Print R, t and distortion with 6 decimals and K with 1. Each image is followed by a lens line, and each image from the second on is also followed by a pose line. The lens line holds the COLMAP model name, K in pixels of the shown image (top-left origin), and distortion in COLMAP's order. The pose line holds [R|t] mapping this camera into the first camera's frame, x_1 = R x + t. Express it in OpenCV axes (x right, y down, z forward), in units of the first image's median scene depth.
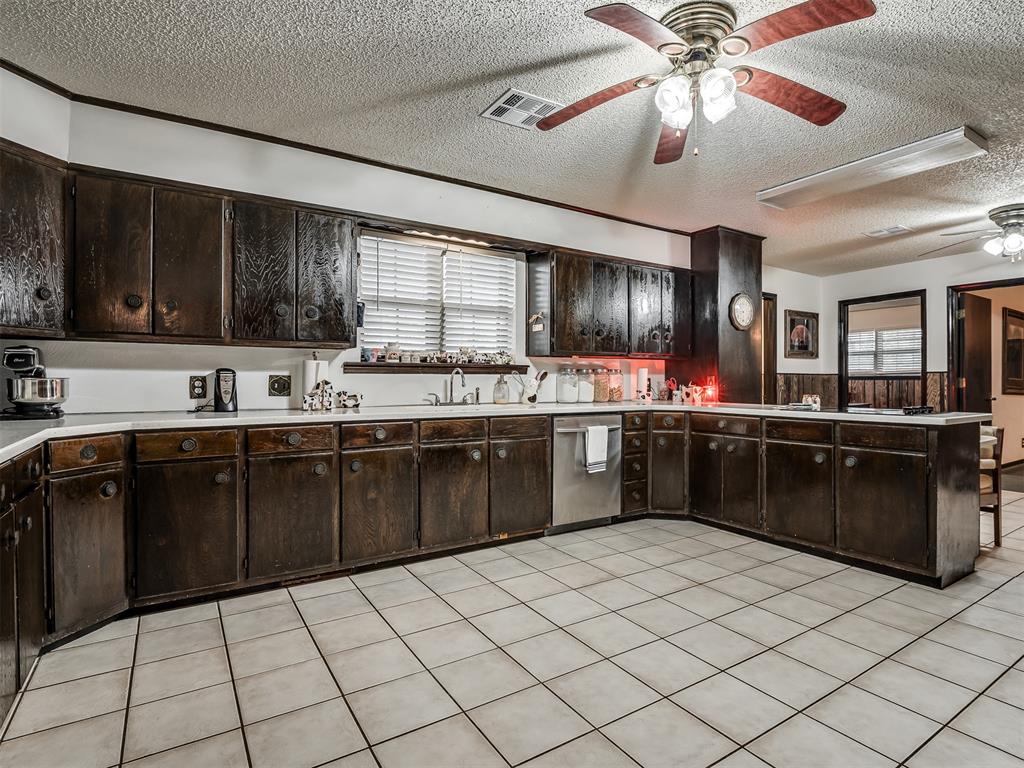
lens RADIAL K [[550.6, 0, 512.0], [0, 550.6, 384.0], [0, 0, 1]] dist [-0.001109, -0.001254]
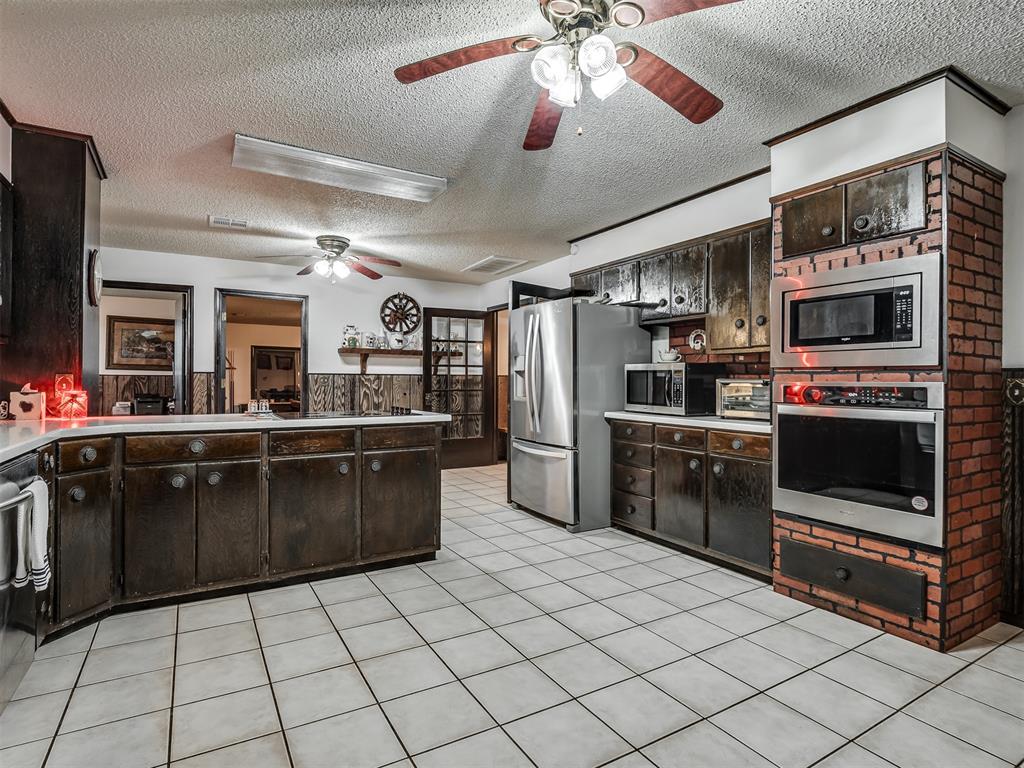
lens RADIAL K [[550.6, 0, 512.0], [0, 550.6, 384.0], [0, 0, 1]] dist [-0.001109, -0.001254]
pose [[0.004063, -0.005411, 0.999977, -0.330735], [0.000256, 0.999985, 0.005410, -0.009775], [-0.999992, 0.000234, 0.004065, 0.671428]]
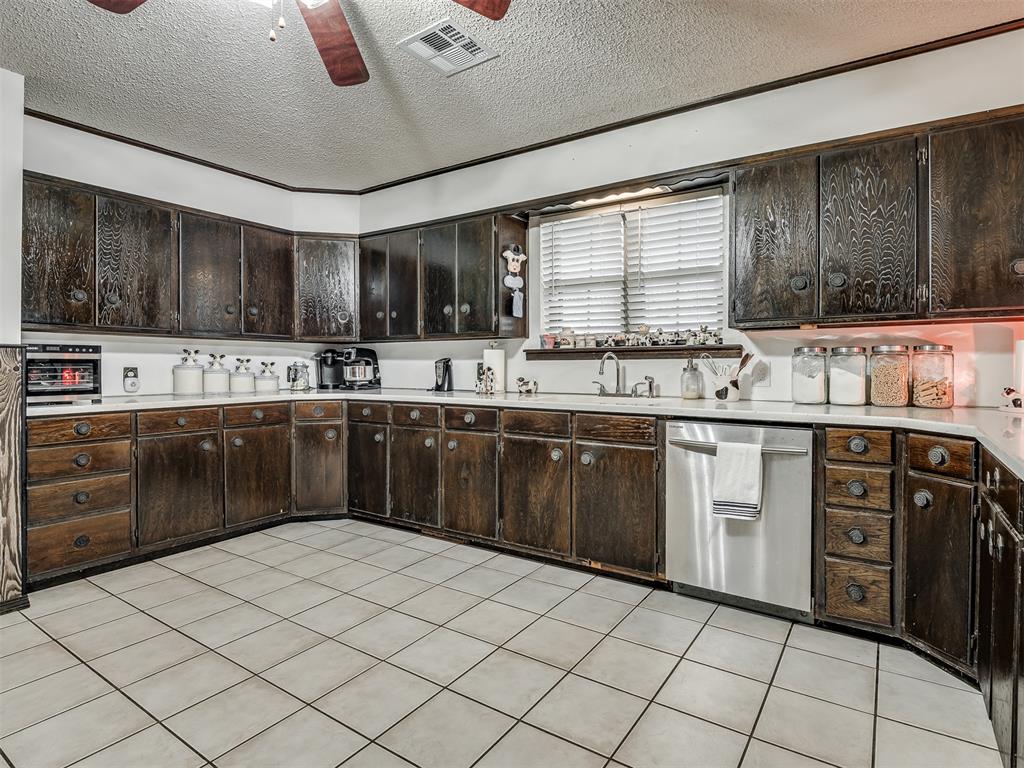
lens RADIAL K [[533.9, 0, 535.3], [0, 533.9, 372.8], [0, 0, 1]] dist [0.002203, -0.000336]
pose [[0.412476, 0.009381, -0.910920, 0.659657], [-0.005452, 0.999954, 0.007830, -0.003547], [0.910952, 0.001737, 0.412508, 0.622467]]
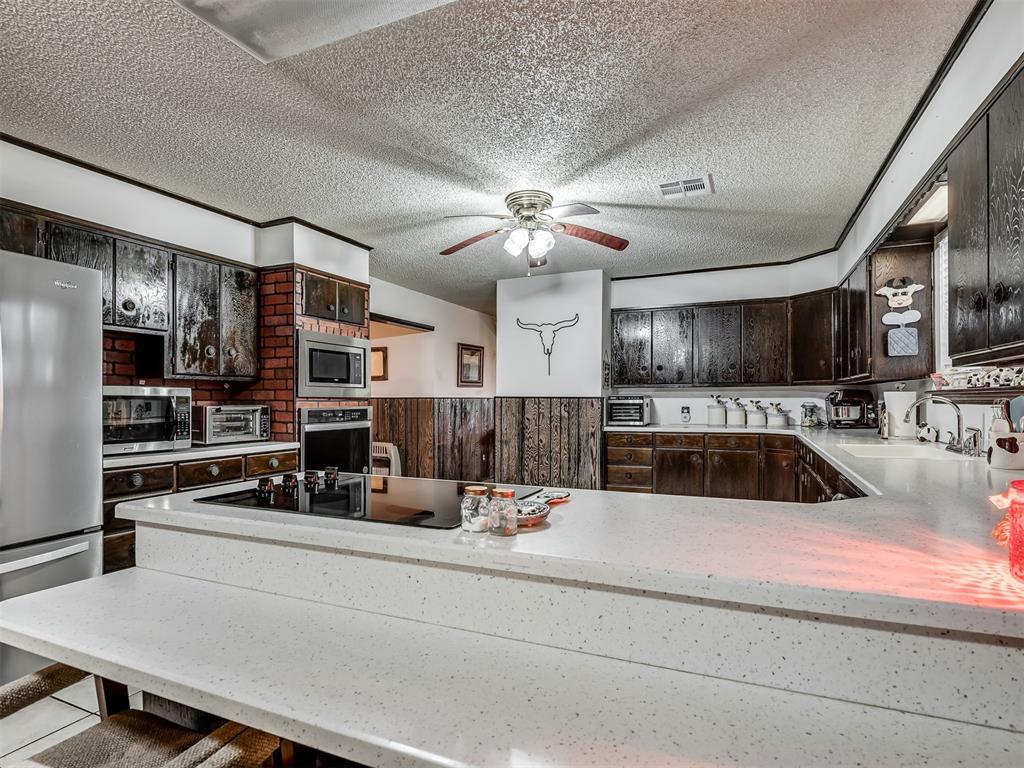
lens RADIAL K [[515.5, 0, 505.9], [0, 515.5, 404.7], [0, 0, 1]] dist [0.000232, -0.000246]
pose [[-0.827270, 0.006514, -0.561767, 0.787524], [-0.000833, 0.999917, 0.012821, -0.028692], [0.561804, 0.011074, -0.827196, 1.370406]]
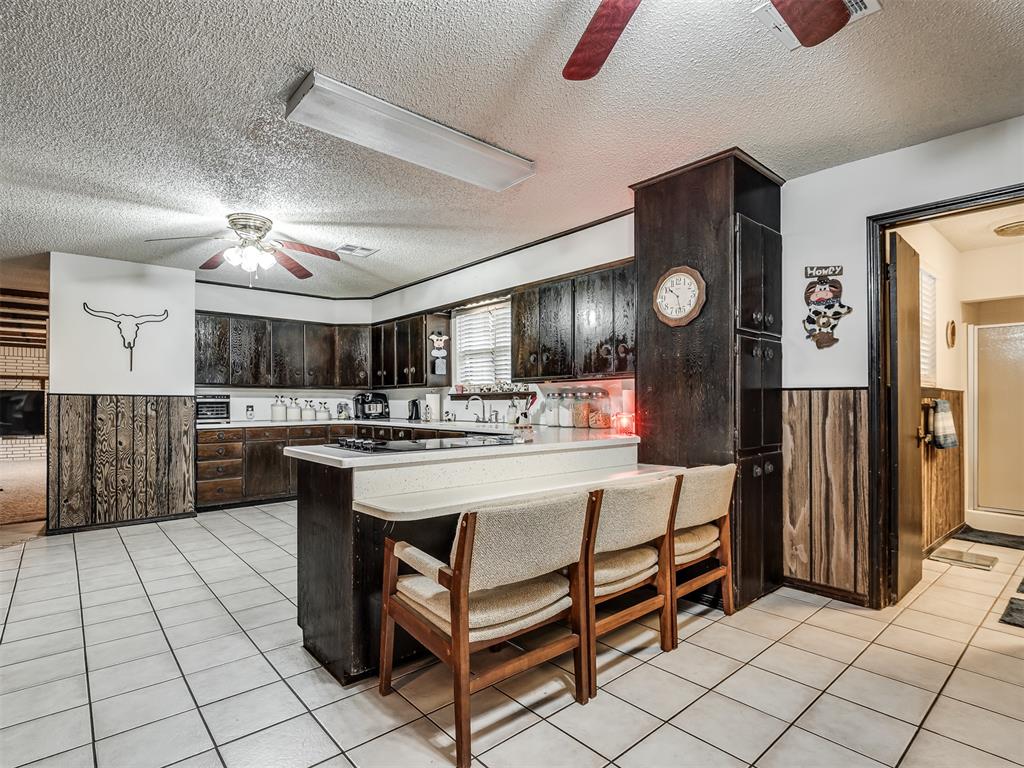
lens RADIAL K [[515.5, 0, 505.9], [0, 515.5, 404.7], [0, 0, 1]] dist [0.000232, -0.000246]
pose [[0.134406, 0.001851, -0.990925, 1.354939], [-0.002904, 0.999995, 0.001474, -0.009886], [0.990922, 0.002680, 0.134410, 1.000219]]
